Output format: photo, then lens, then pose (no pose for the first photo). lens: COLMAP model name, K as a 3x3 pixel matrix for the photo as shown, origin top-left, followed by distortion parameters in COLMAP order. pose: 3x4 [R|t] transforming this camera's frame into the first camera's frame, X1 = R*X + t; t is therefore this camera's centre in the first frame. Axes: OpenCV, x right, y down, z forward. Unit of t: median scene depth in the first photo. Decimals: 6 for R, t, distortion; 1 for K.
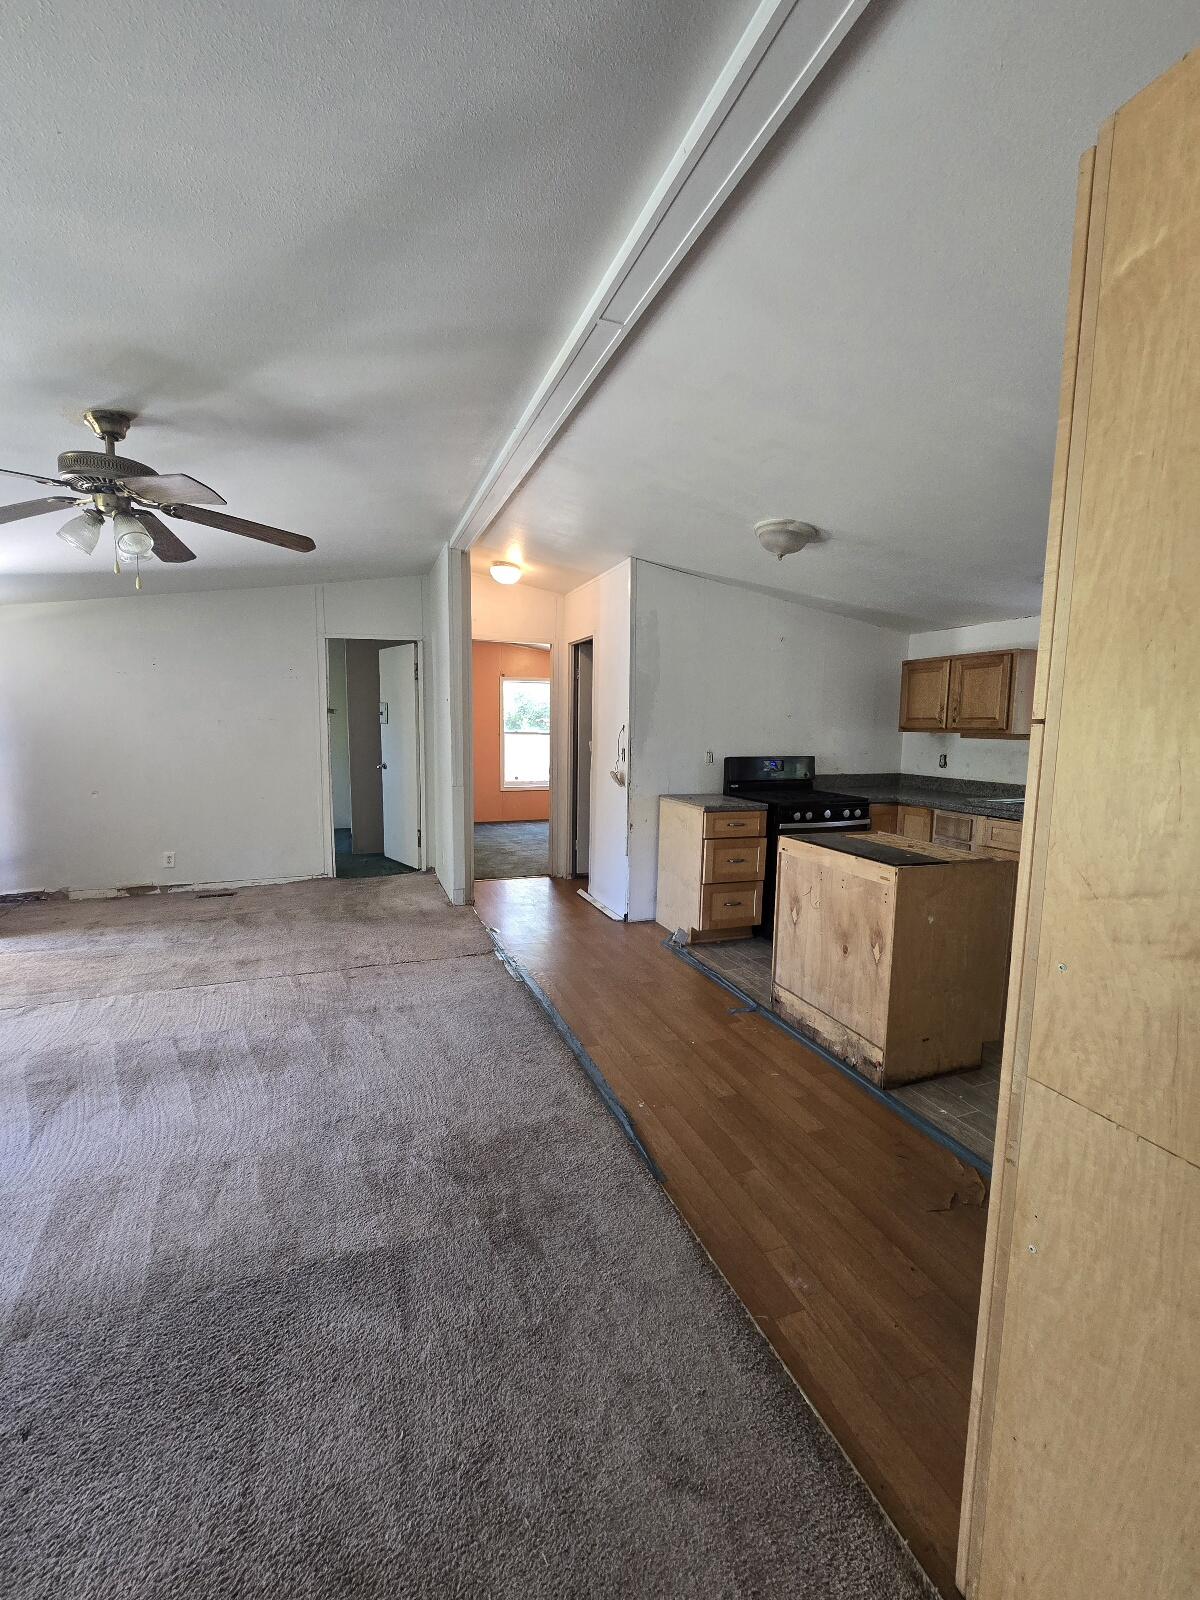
lens RADIAL K [[655.2, 0, 592.3], [0, 655.2, 795.4], [0, 0, 1]] dist [-0.002679, 0.001513]
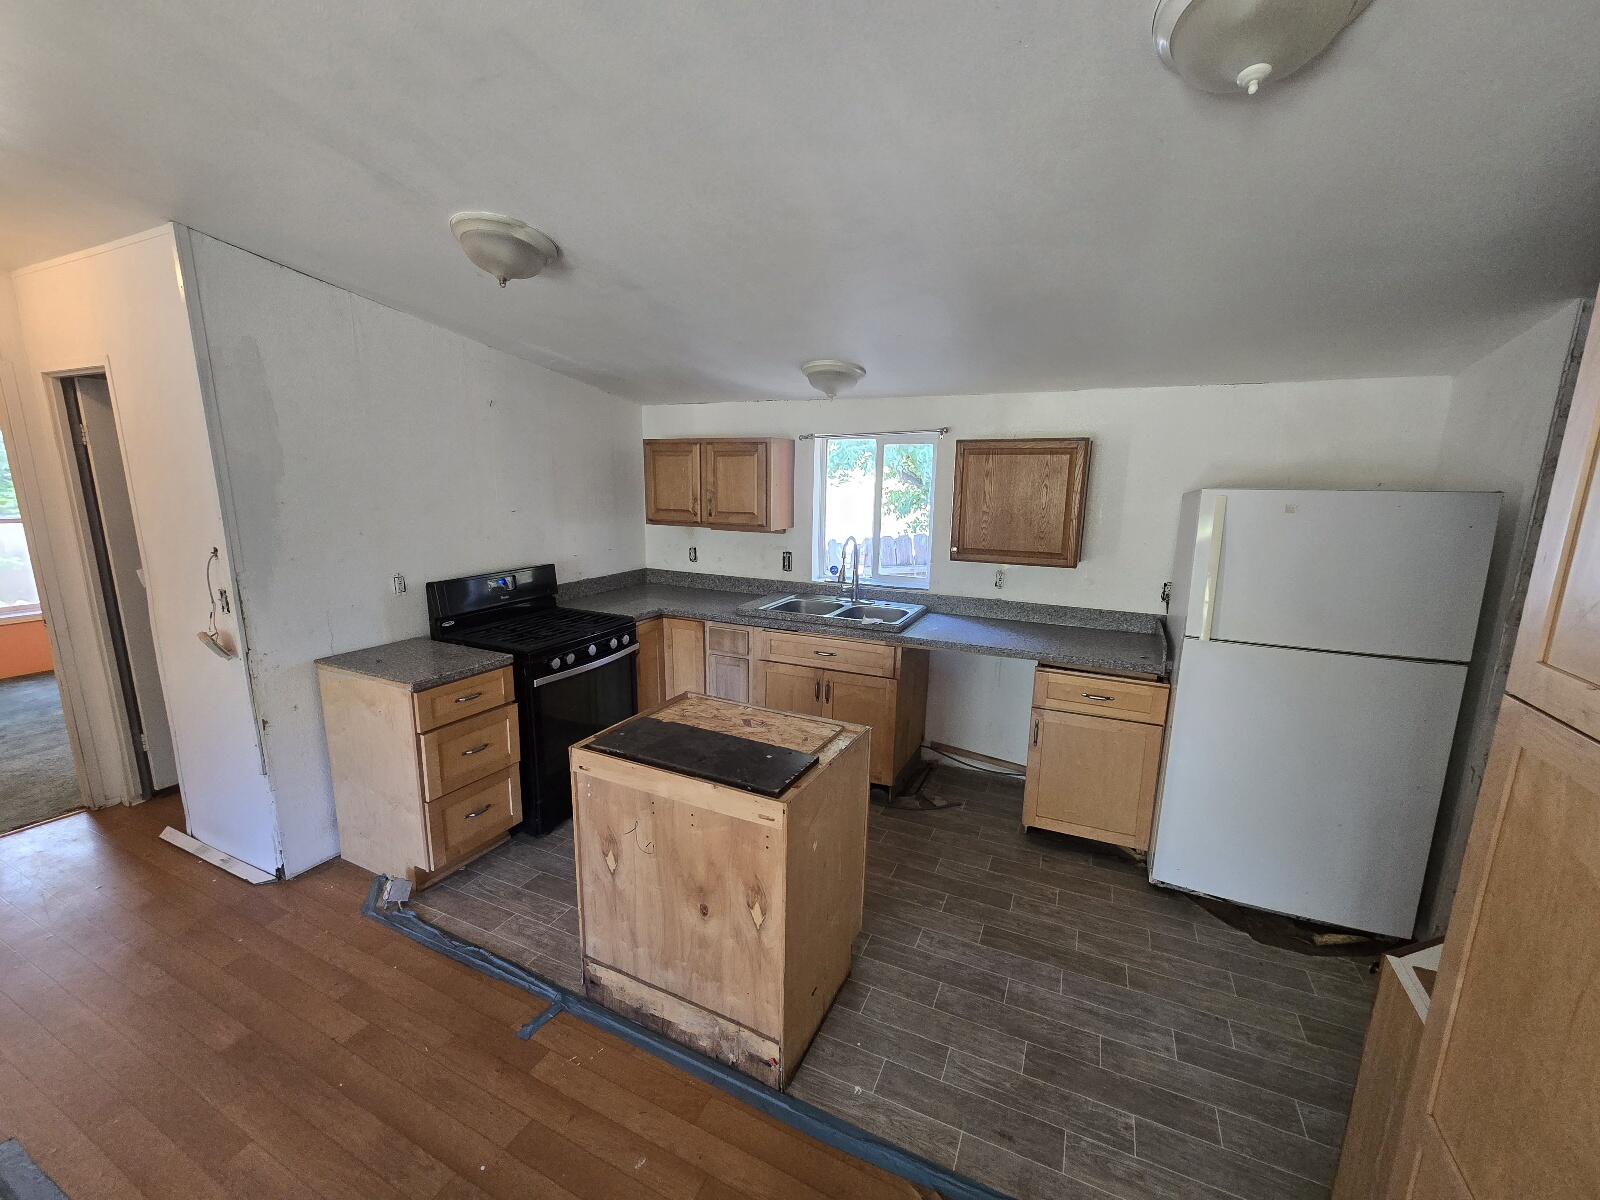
lens RADIAL K [[655.2, 0, 794.9], [0, 655.2, 606.6], [0, 0, 1]] dist [-0.002679, 0.001513]
pose [[0.723885, -0.139028, 0.675768, 0.025548], [0.070228, 0.989247, 0.128292, -0.106156], [-0.686337, -0.045411, 0.725864, 0.305315]]
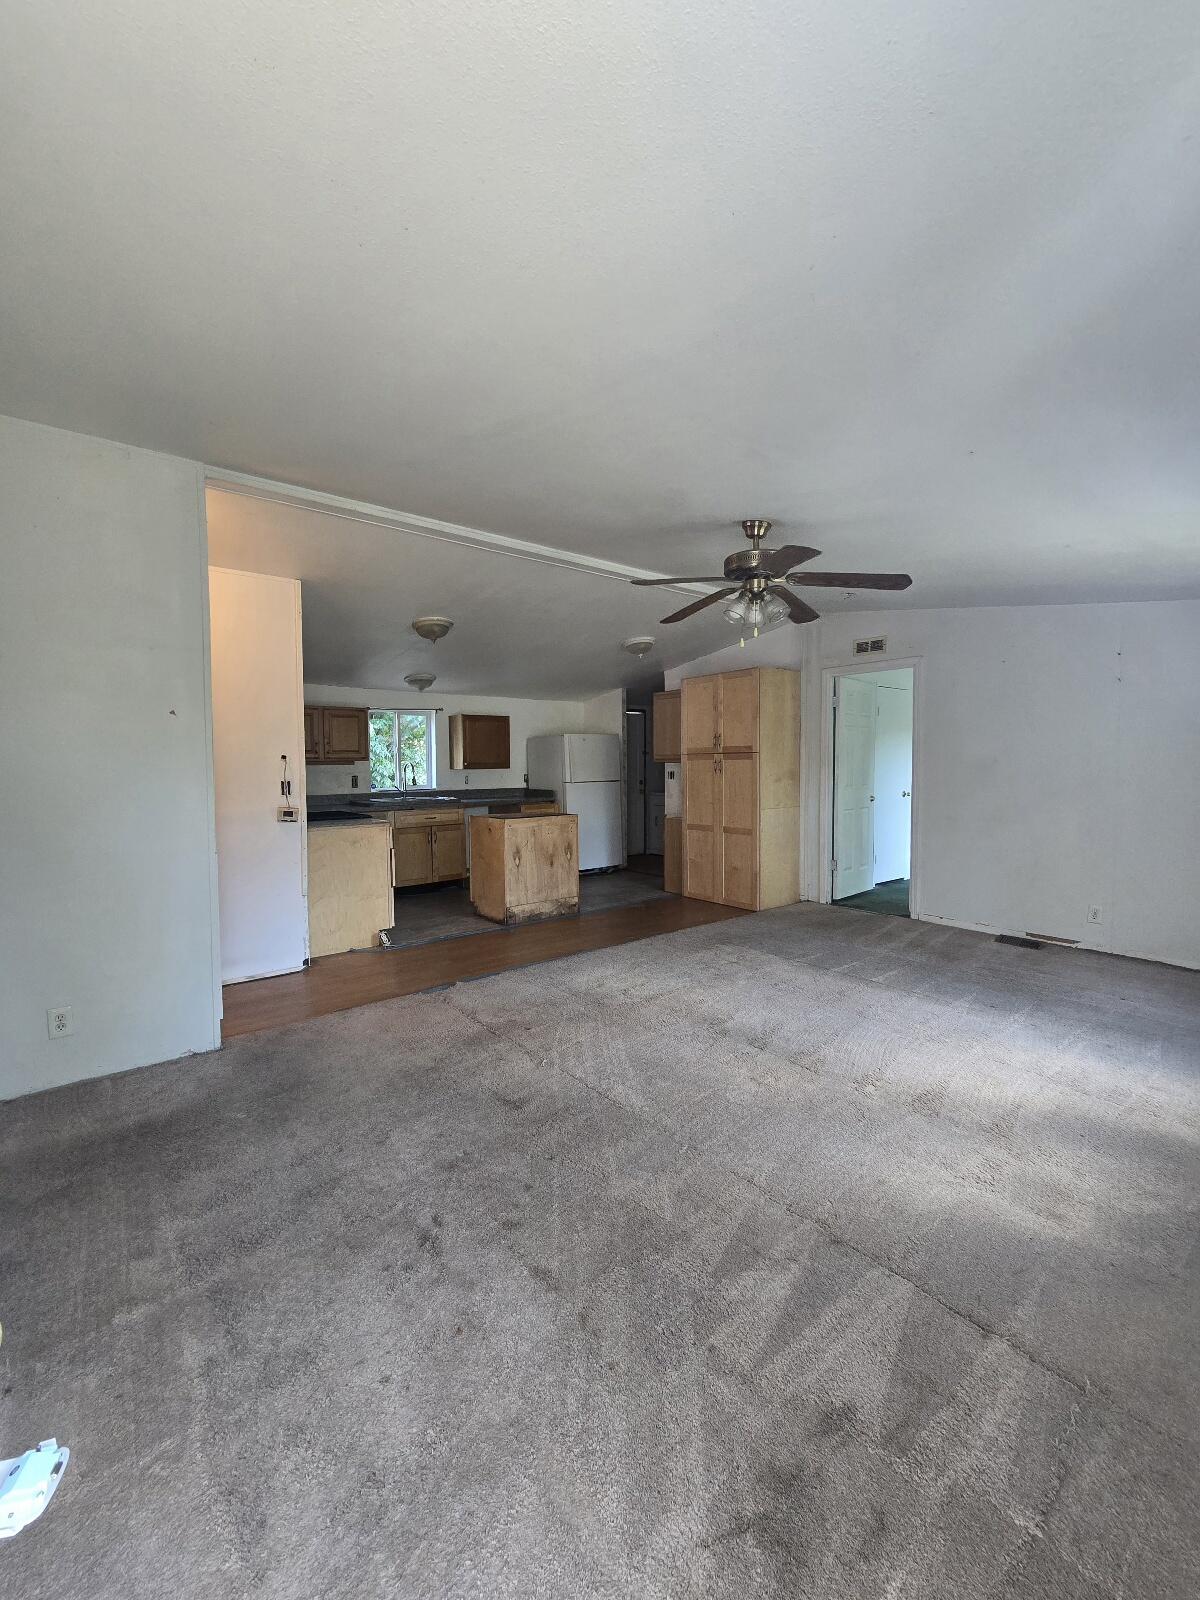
lens RADIAL K [[655.2, 0, 592.3], [0, 655.2, 795.4], [0, 0, 1]] dist [-0.002679, 0.001513]
pose [[-0.305730, -0.056557, 0.950437, -1.066766], [0.107726, 0.989769, 0.093550, -0.102562], [-0.946004, 0.130987, -0.296510, 0.980783]]
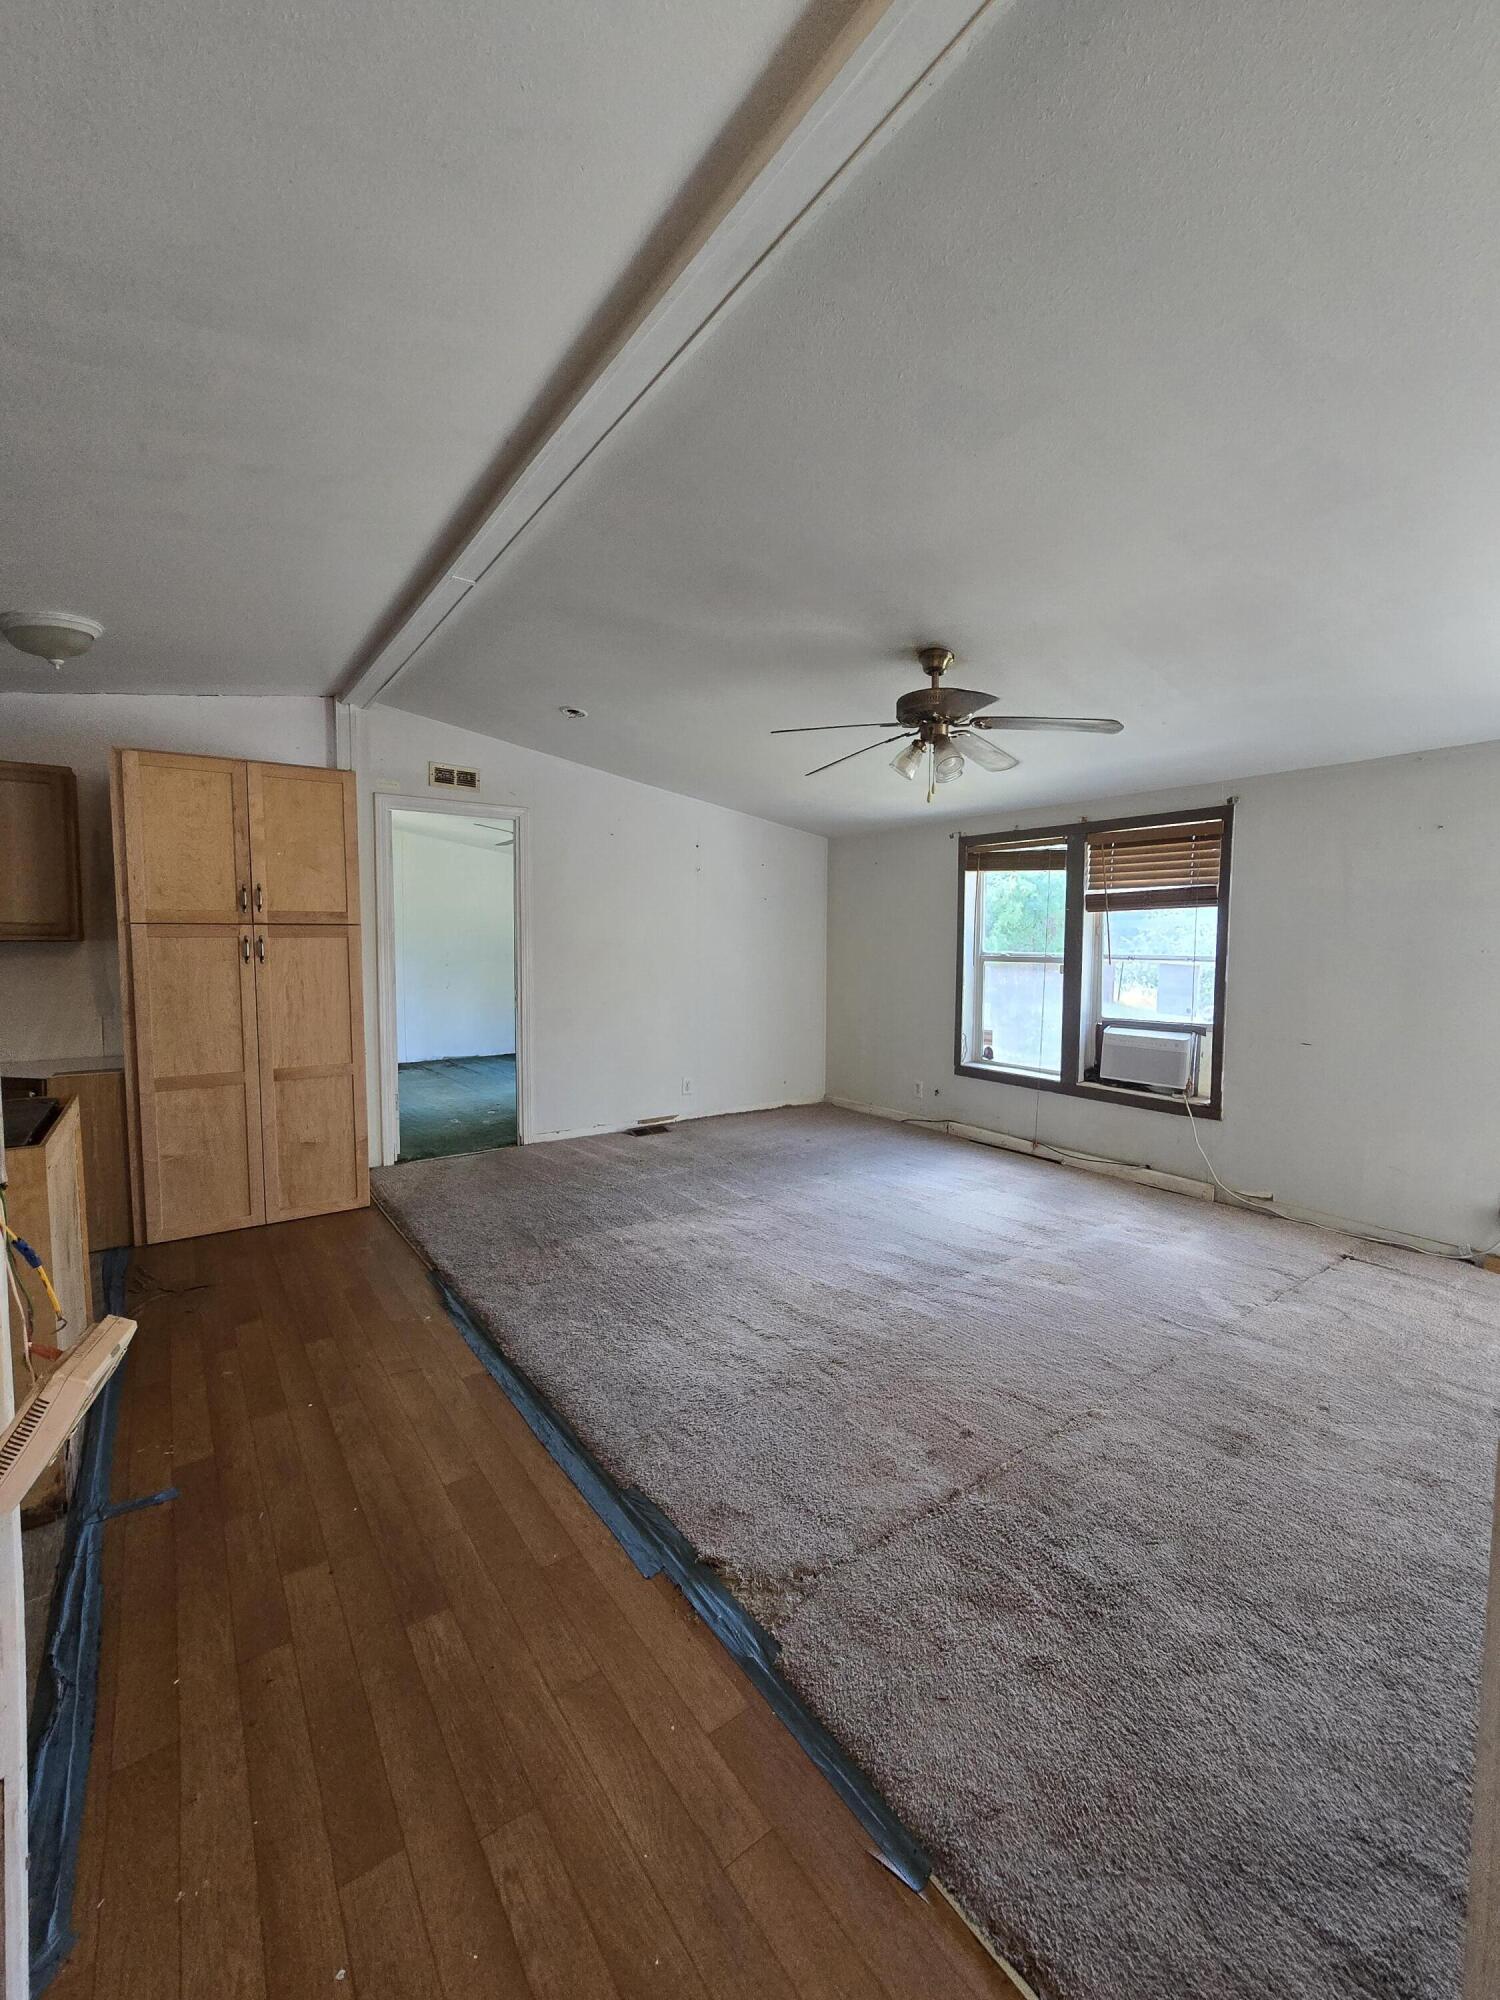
lens RADIAL K [[819.0, 0, 740.4], [0, 819.0, 994.2], [0, 0, 1]] dist [-0.002679, 0.001513]
pose [[-0.966265, 0.002046, -0.257541, -0.035500], [-0.042686, 0.984866, 0.167977, -0.126577], [0.253988, 0.173303, -0.951555, 1.278917]]
